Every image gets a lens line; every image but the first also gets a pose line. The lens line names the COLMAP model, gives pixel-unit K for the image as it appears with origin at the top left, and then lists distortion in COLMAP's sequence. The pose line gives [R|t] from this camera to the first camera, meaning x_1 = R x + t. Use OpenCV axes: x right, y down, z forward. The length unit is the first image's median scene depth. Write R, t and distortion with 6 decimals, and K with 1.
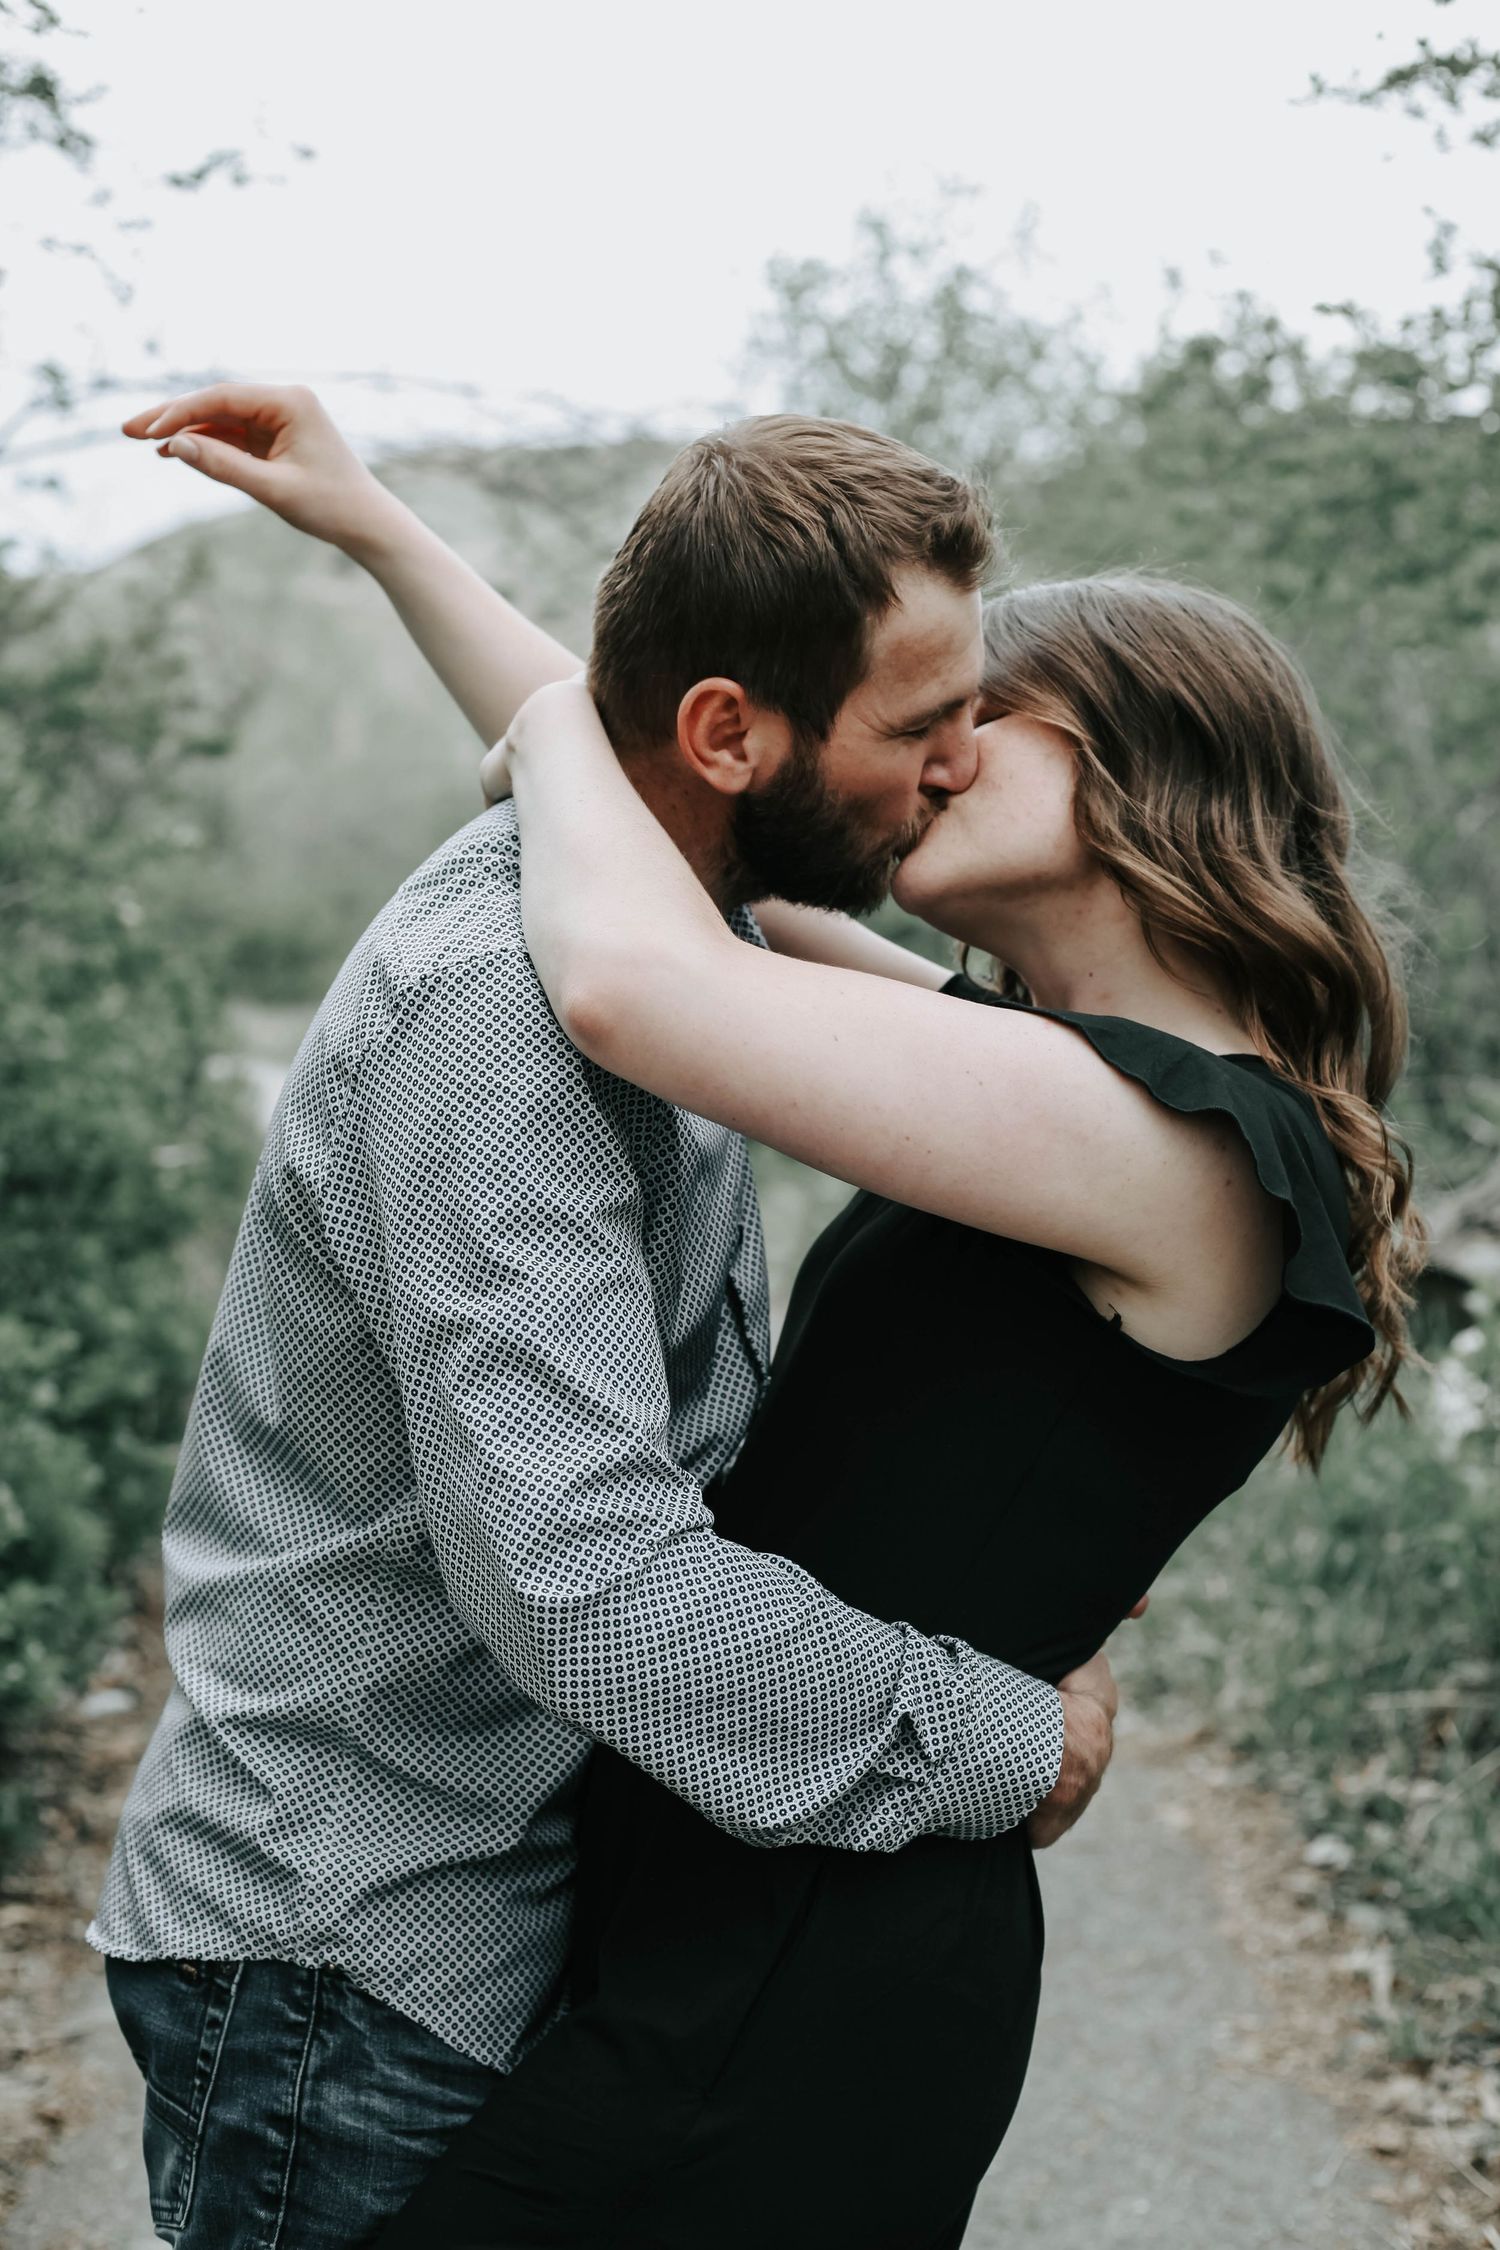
lens RADIAL K [[3296.9, 0, 750.0], [0, 3296.9, 1125.0], [0, 0, 1]] dist [-0.180583, 0.038958]
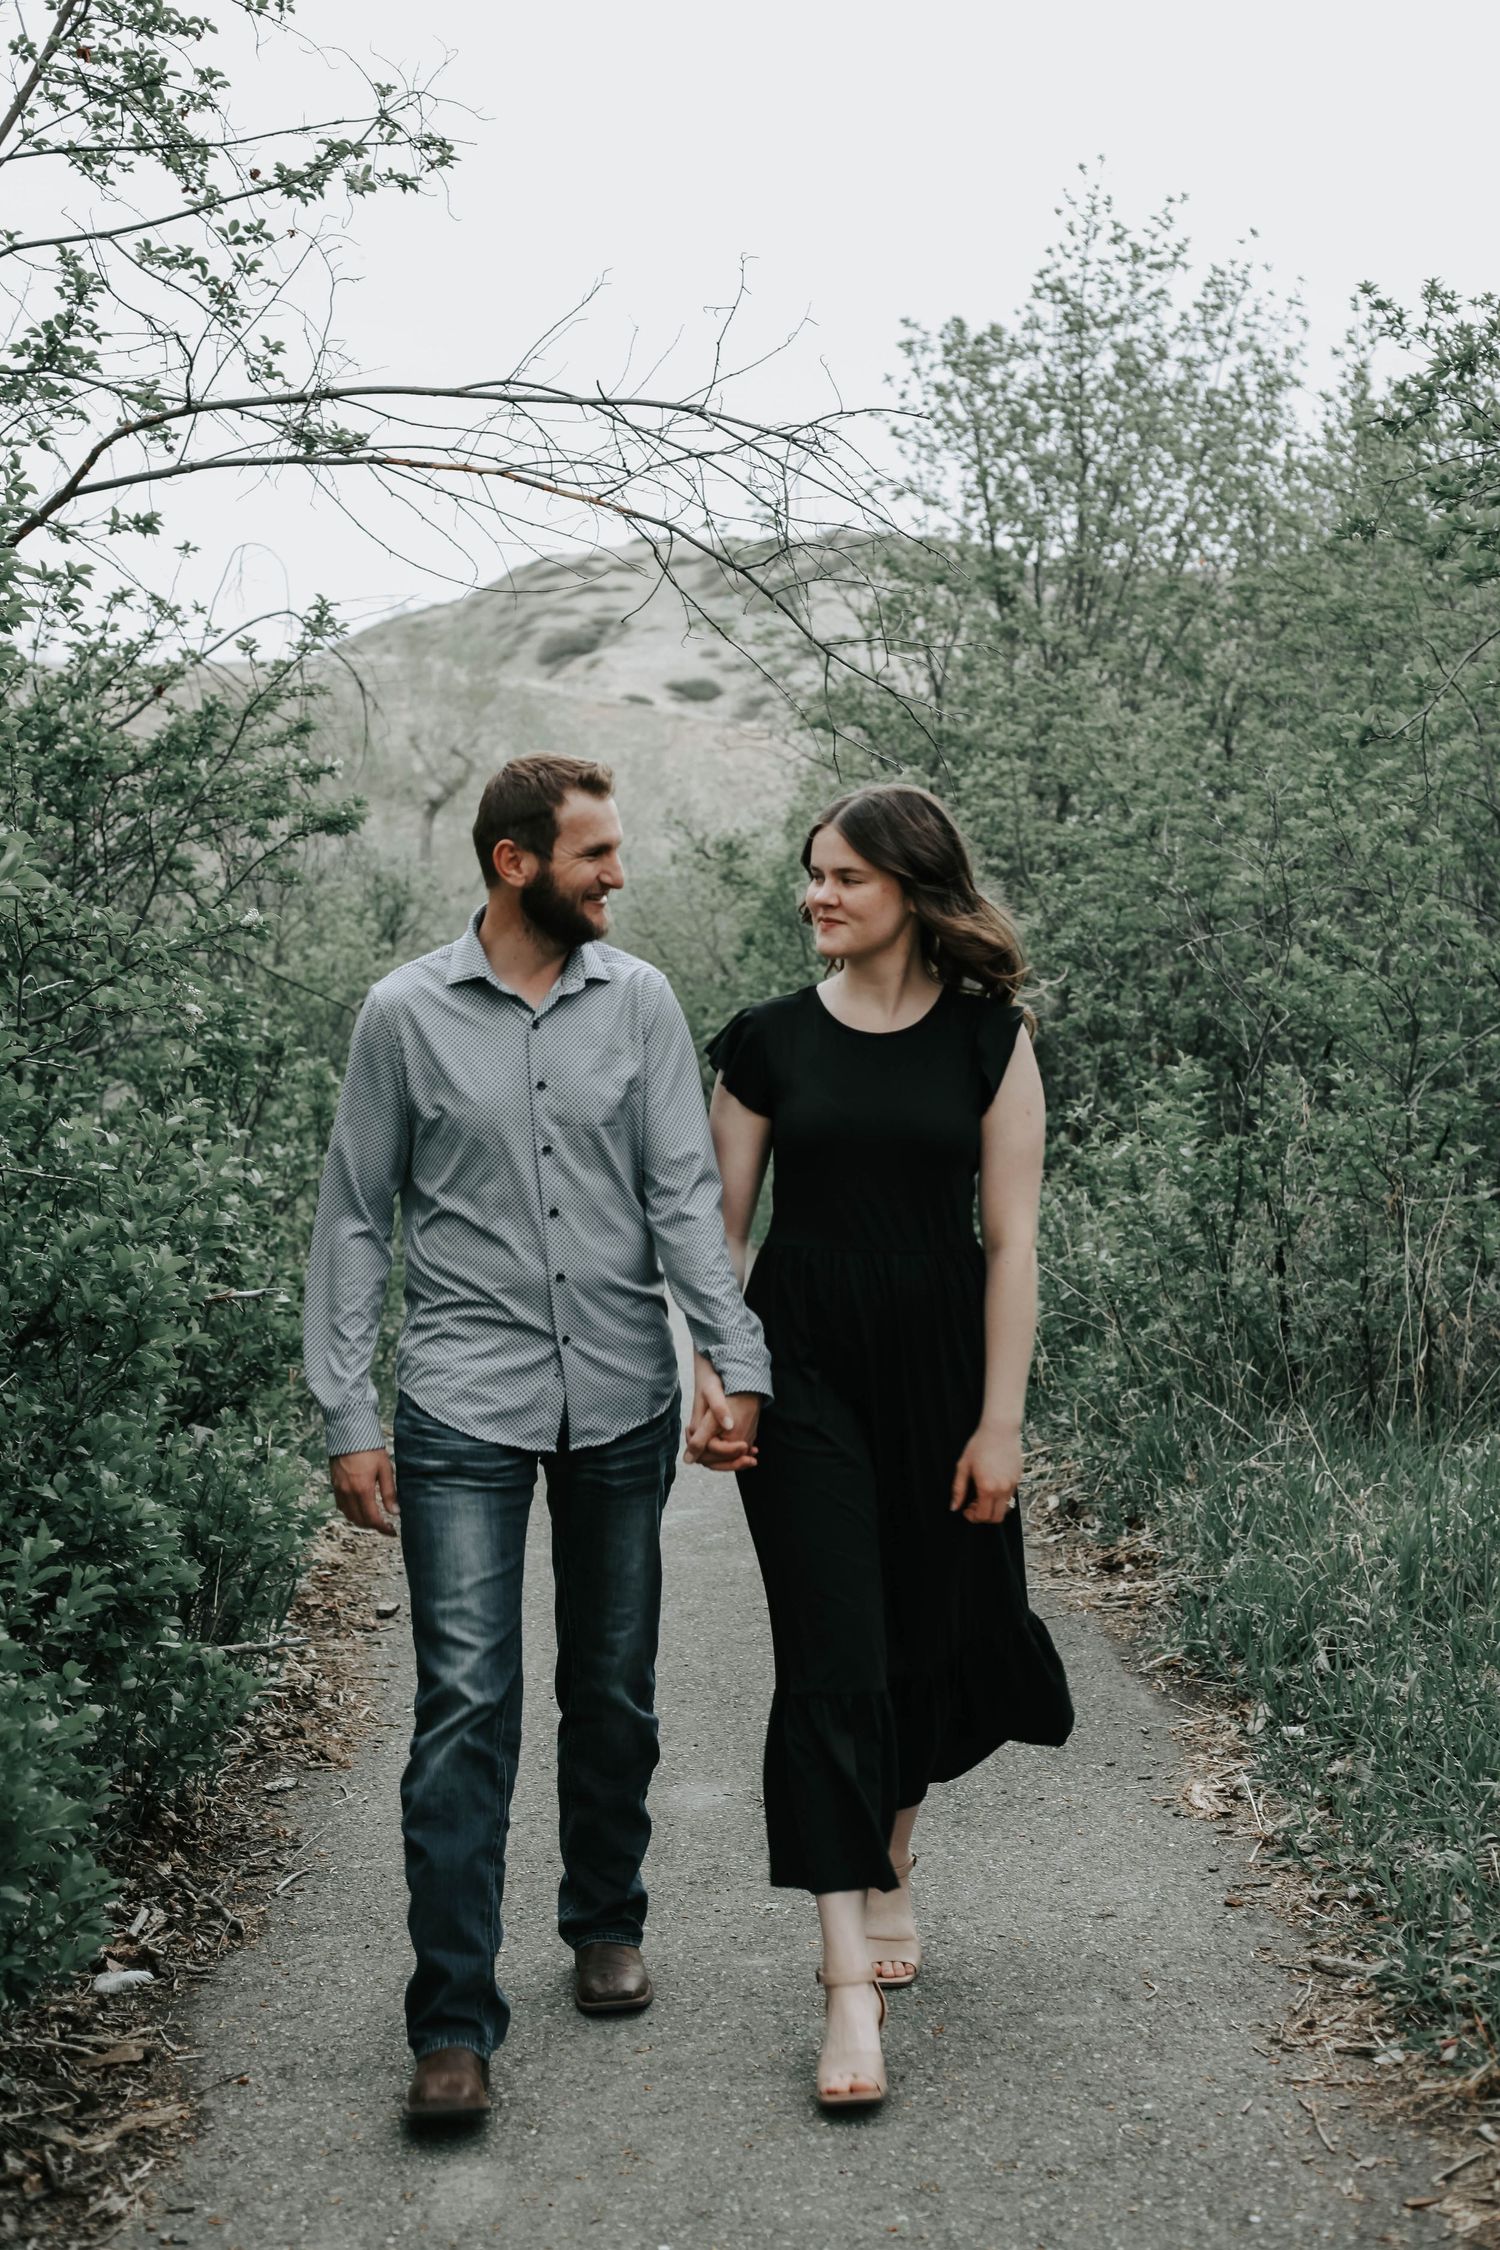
lens RADIAL K [[3236.2, 0, 635.9], [0, 3236.2, 1072.4], [0, 0, 1]] dist [-0.158997, 0.038767]
pose [[0.995543, 0.009323, -0.093845, 0.002754], [-0.013126, 0.999114, -0.039996, -0.013173], [0.093389, 0.041049, 0.994783, 0.145893]]
